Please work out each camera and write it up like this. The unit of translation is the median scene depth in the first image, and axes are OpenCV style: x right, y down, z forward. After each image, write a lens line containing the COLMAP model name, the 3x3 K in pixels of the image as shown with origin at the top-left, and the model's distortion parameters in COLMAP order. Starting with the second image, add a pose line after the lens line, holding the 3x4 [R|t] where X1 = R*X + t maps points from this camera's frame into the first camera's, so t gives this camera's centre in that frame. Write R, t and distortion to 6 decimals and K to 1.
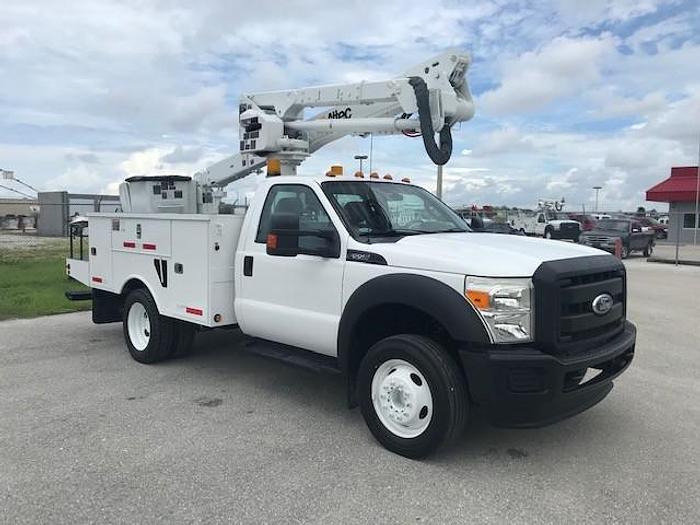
lens RADIAL K [[581.3, 0, 350.9], [0, 581.3, 252.2], [0, 0, 1]] dist [0.044700, -0.070586]
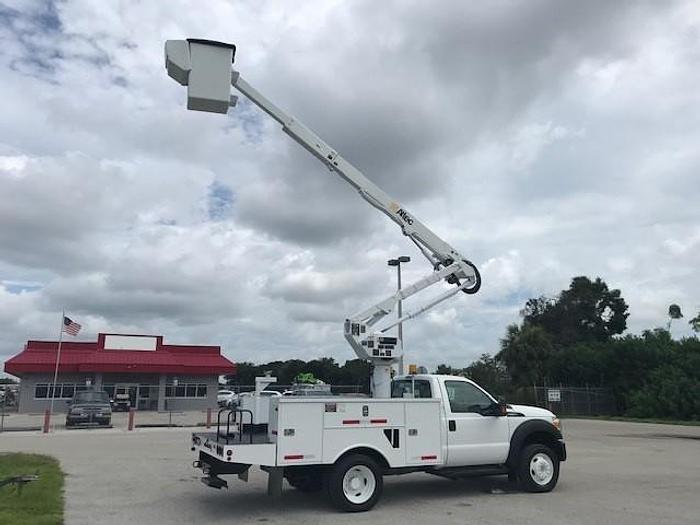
lens RADIAL K [[588.8, 0, 350.1], [0, 588.8, 245.4], [0, 0, 1]] dist [0.031460, -0.079459]
pose [[0.347440, 0.210230, 0.913832, -1.879181], [0.060505, 0.967487, -0.245578, -0.079406], [-0.935748, 0.140615, 0.323423, 0.538808]]
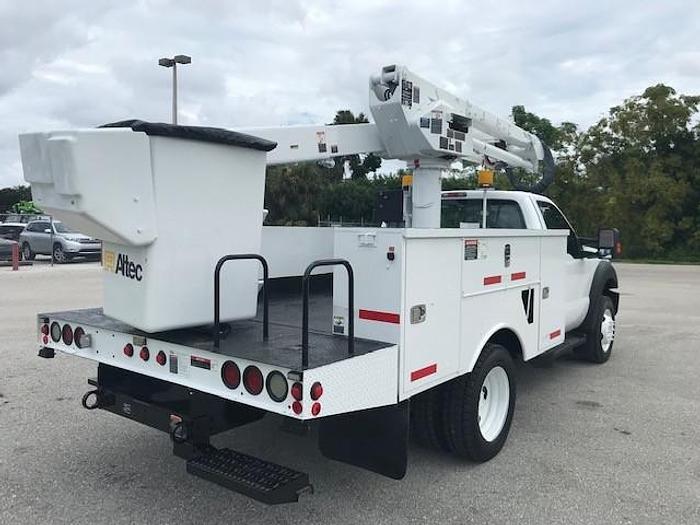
lens RADIAL K [[586.1, 0, 354.4], [0, 586.1, 247.2], [0, 0, 1]] dist [0.016617, -0.005474]
pose [[-0.136105, -0.049877, 0.989438, -1.058664], [0.050256, 0.997098, 0.057176, -0.097889], [-0.989419, 0.057507, -0.133203, 1.331790]]
